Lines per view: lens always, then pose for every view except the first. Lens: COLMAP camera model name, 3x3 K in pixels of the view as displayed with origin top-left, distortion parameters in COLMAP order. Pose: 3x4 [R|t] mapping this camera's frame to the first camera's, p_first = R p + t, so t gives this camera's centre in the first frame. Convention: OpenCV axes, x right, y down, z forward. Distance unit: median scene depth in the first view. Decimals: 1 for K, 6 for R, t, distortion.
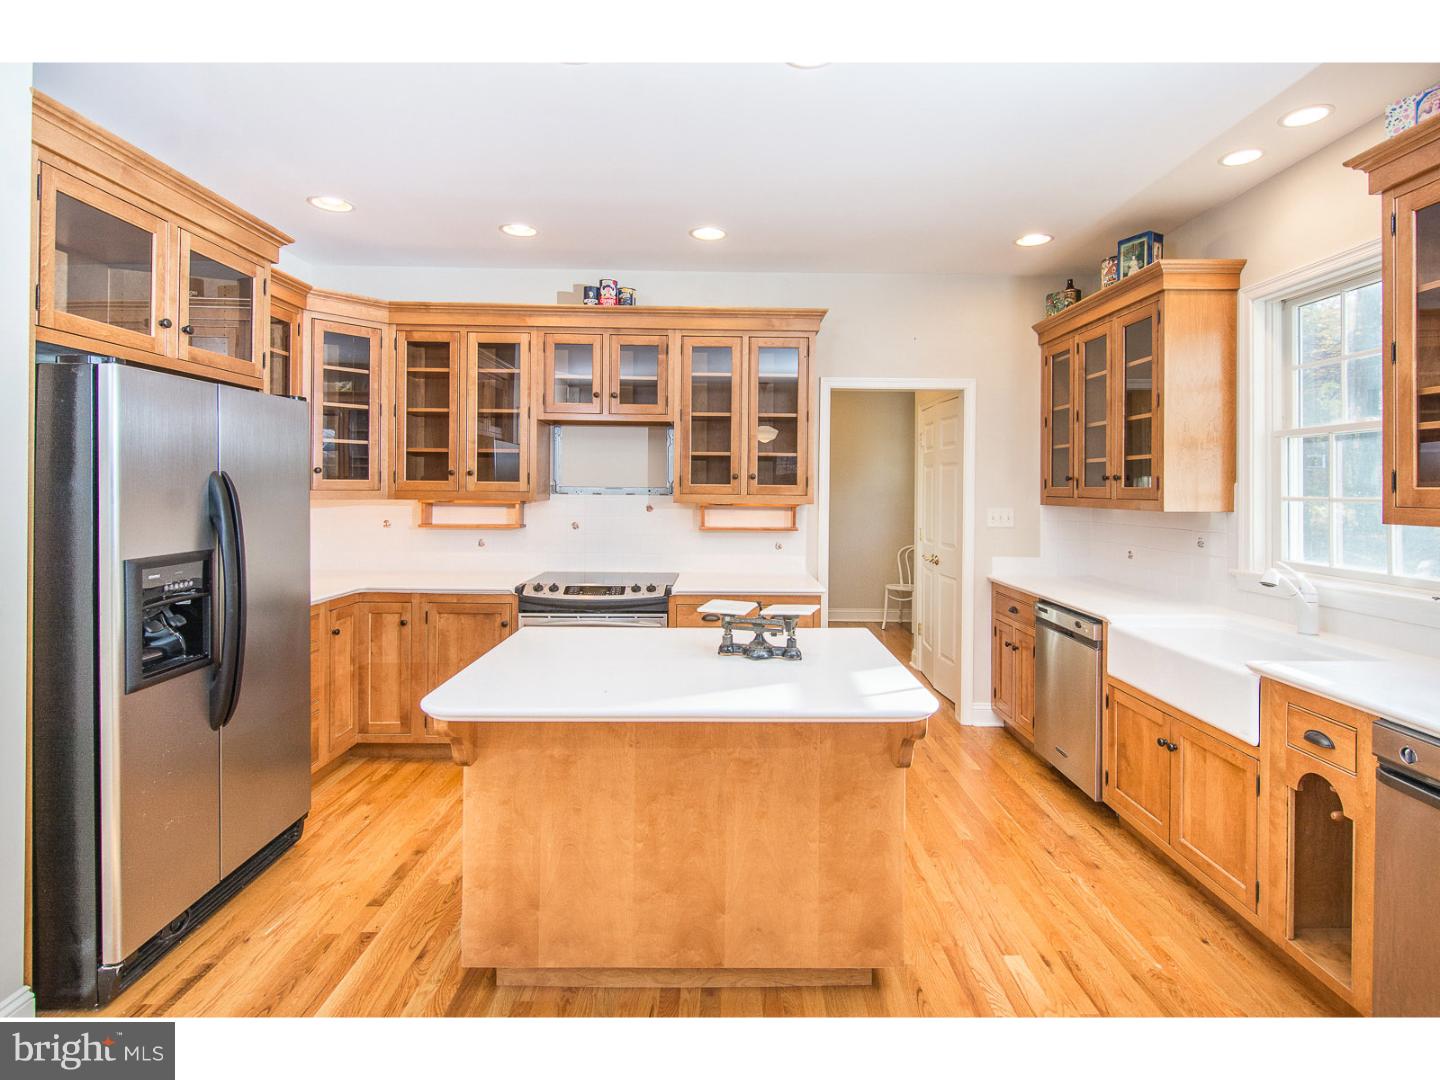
lens RADIAL K [[698.9, 0, 738.8], [0, 698.9, 489.4], [0, 0, 1]] dist [0.010463, -0.007202]
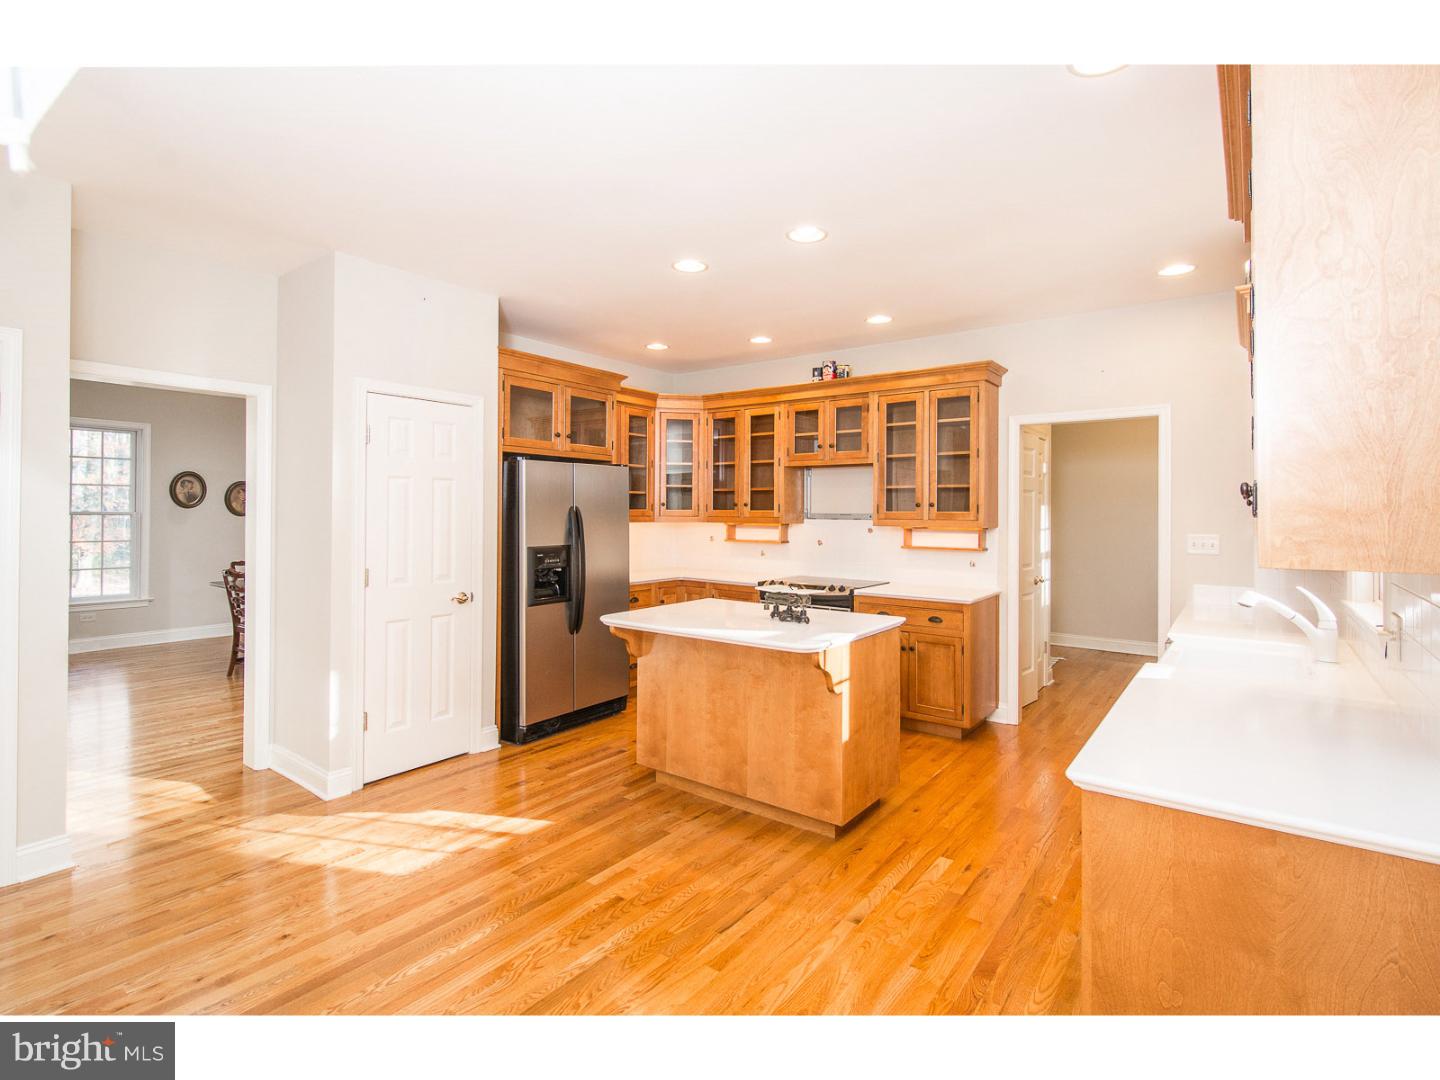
lens RADIAL K [[698.9, 0, 738.7], [0, 698.9, 509.2], [0, 0, 1]] dist [0.010463, -0.007202]
pose [[0.794768, -0.007175, -0.606871, 0.507578], [0.000457, 0.999937, -0.011223, 0.003062], [0.606913, 0.008643, 0.794721, -0.184818]]
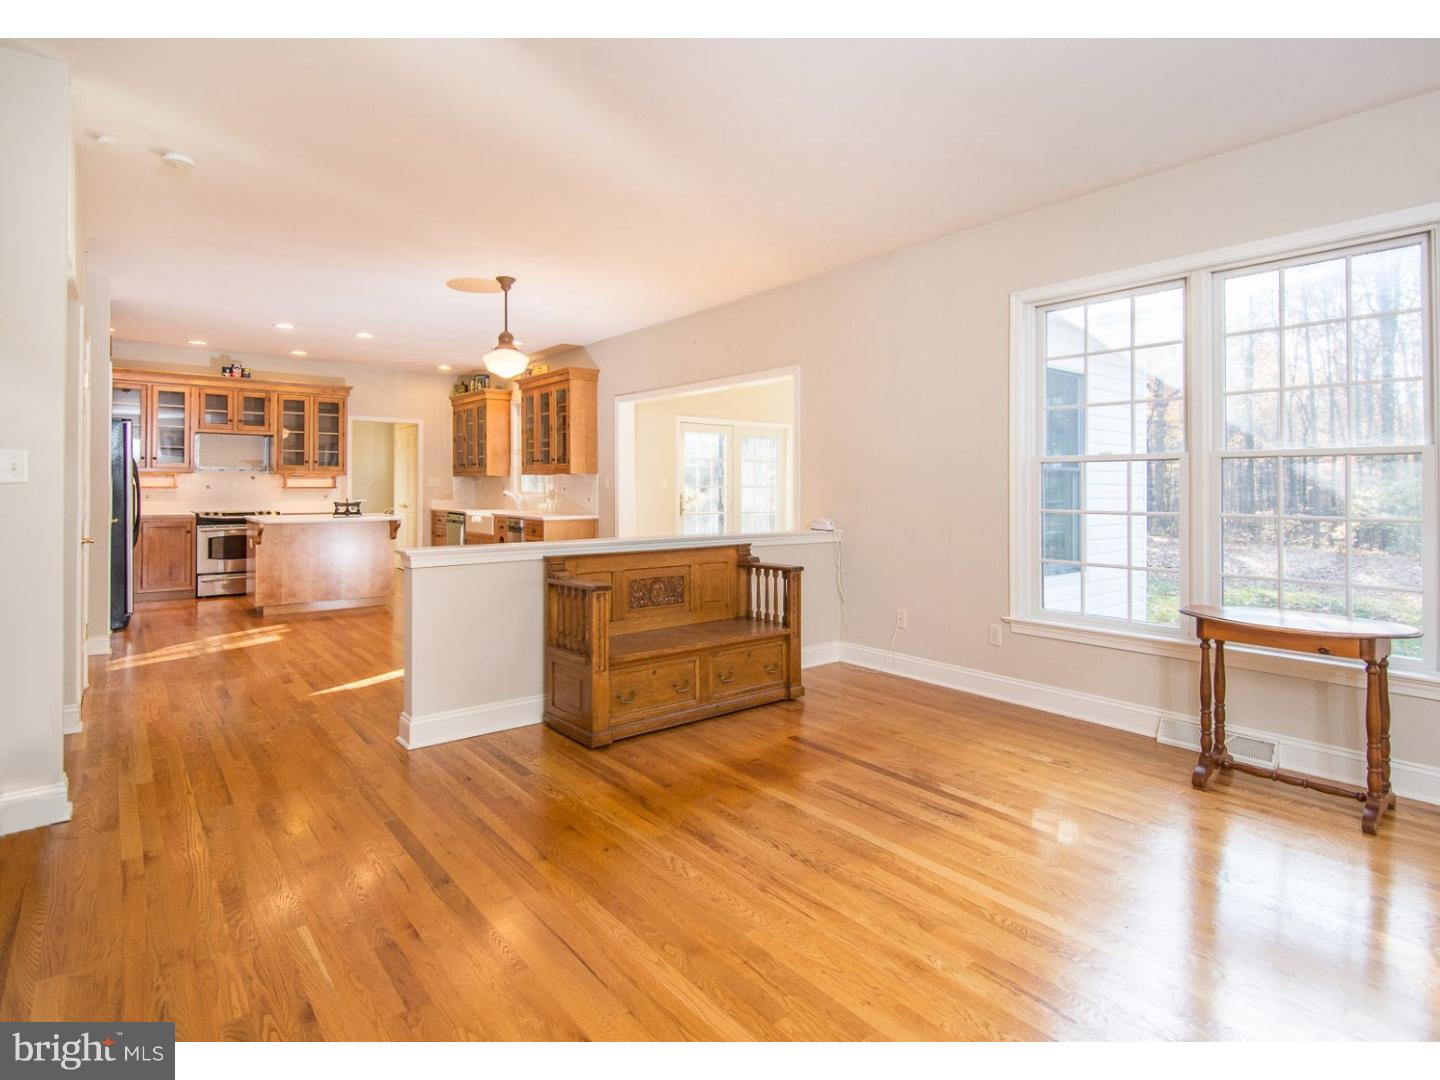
lens RADIAL K [[738.7, 0, 714.9], [0, 738.7, 481.6], [0, 0, 1]] dist [-0.016704, 0.000304]
pose [[0.786775, -0.004328, 0.617224, -0.418472], [0.006382, 0.999979, -0.001123, 0.053471], [-0.617206, 0.004823, 0.786787, -1.565019]]
